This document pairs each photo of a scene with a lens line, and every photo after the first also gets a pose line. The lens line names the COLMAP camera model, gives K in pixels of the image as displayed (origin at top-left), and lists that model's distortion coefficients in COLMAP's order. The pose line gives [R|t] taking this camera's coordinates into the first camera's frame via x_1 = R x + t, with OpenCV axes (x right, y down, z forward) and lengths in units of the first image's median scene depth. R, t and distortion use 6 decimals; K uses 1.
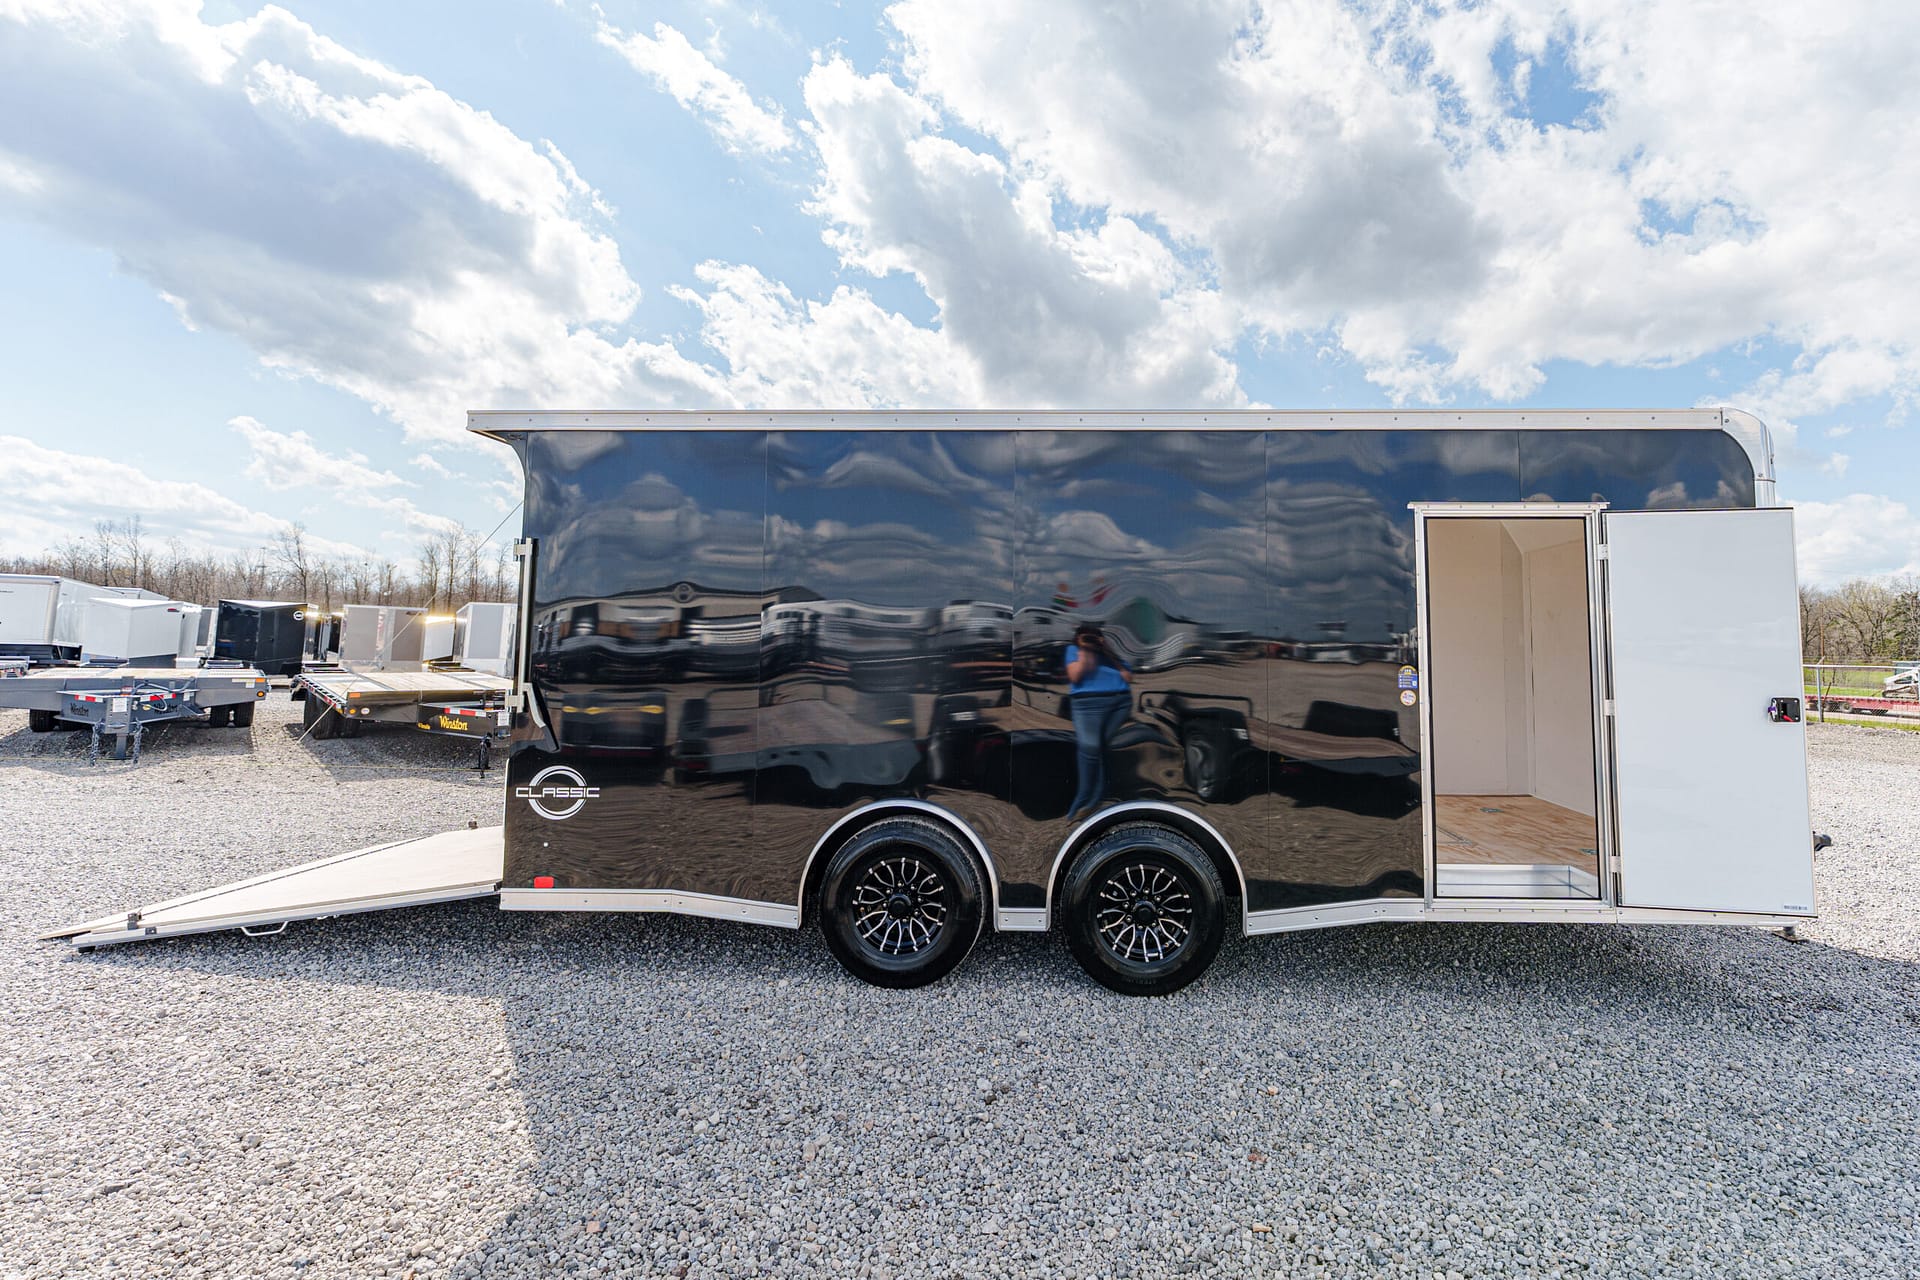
lens RADIAL K [[785.4, 0, 1024.6], [0, 785.4, 648.8], [0, 0, 1]] dist [-0.001925, 0.000620]
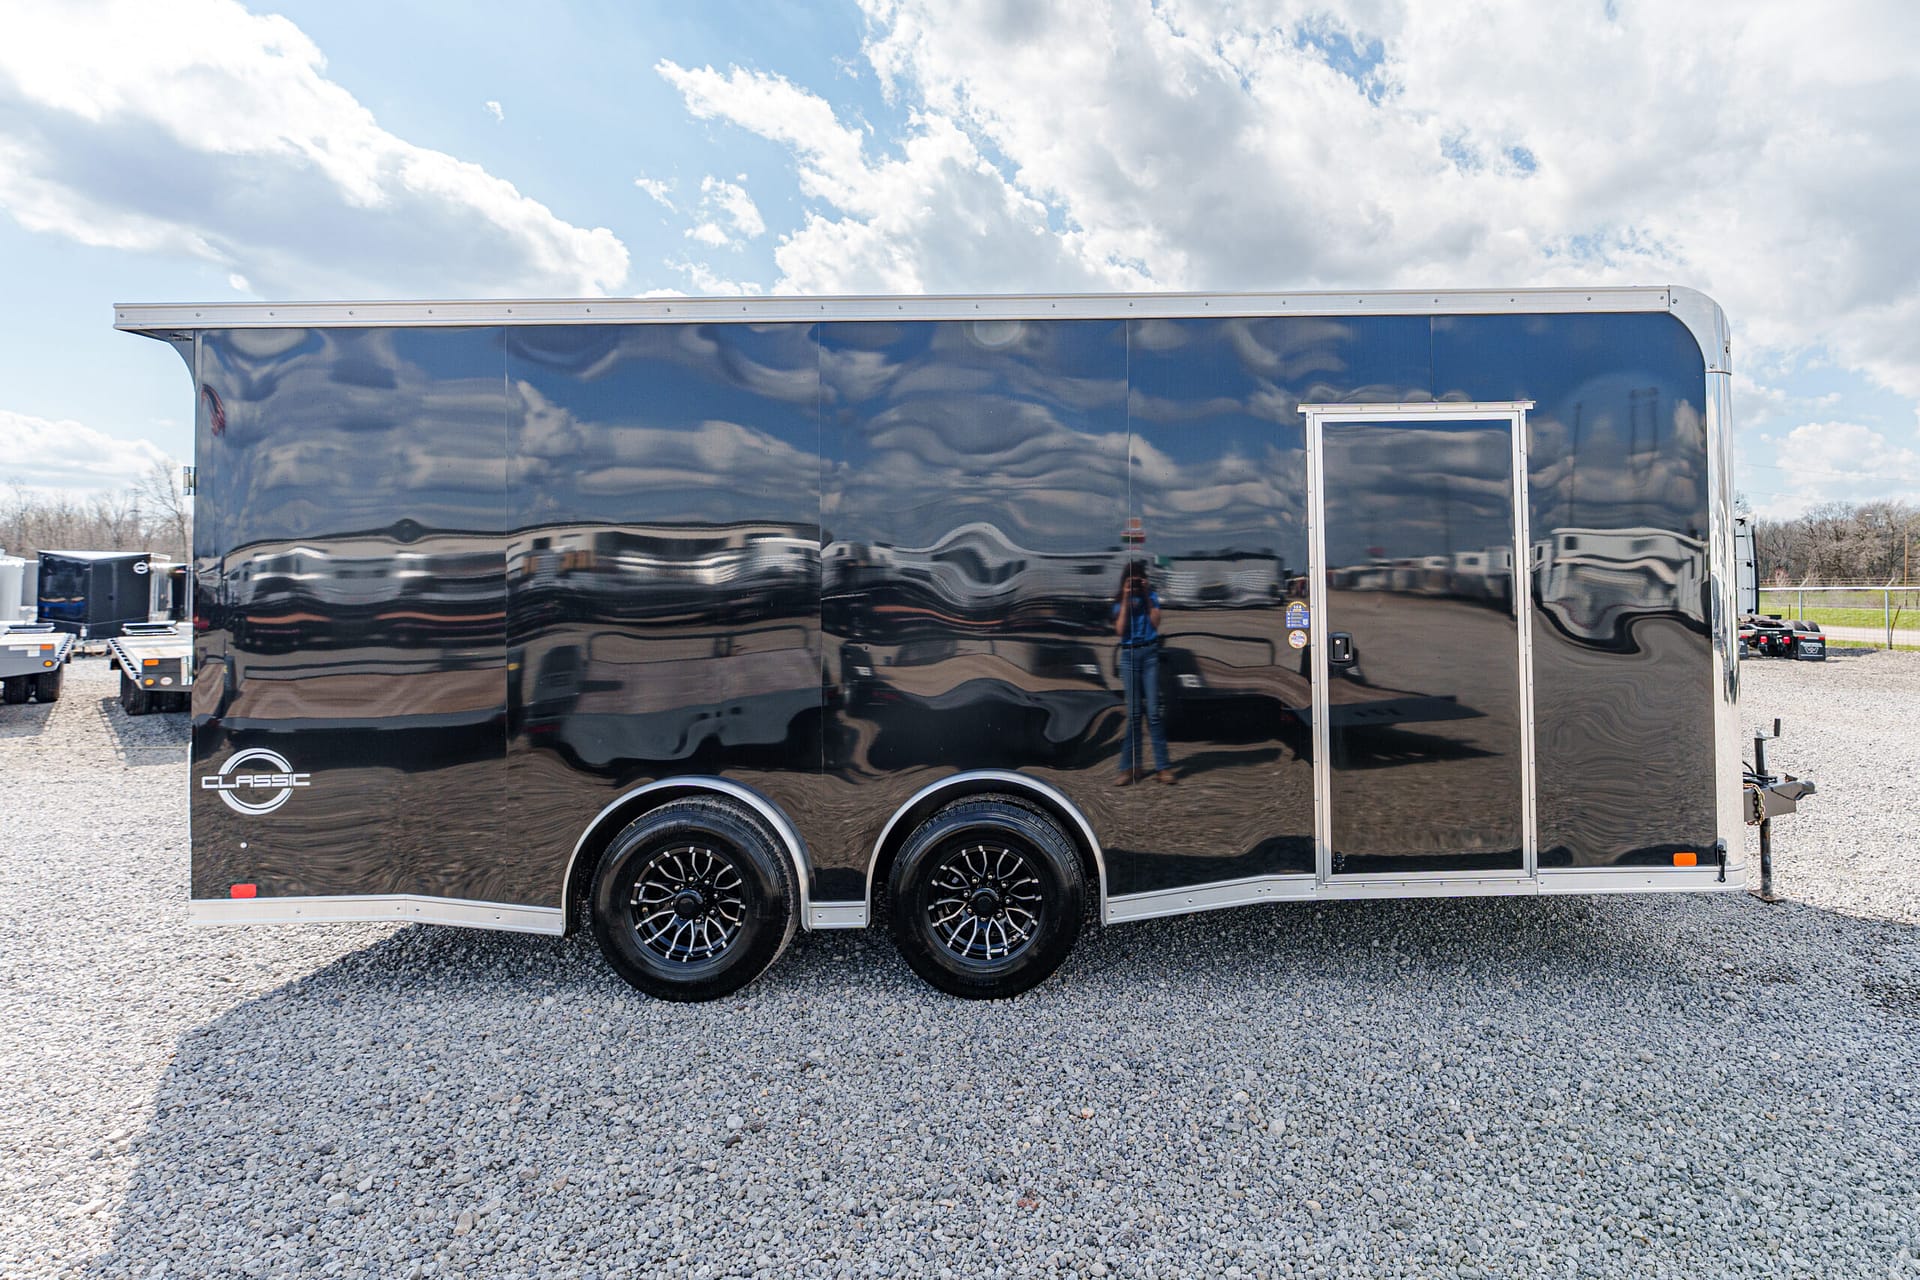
lens RADIAL K [[905.0, 0, 1005.0], [0, 905.0, 633.7], [0, 0, 1]] dist [-0.000905, 0.000259]
pose [[0.999047, -0.023596, 0.036727, 0.146963], [0.021747, 0.998515, 0.049950, 0.001168], [-0.037852, -0.049104, 0.998076, 0.046298]]
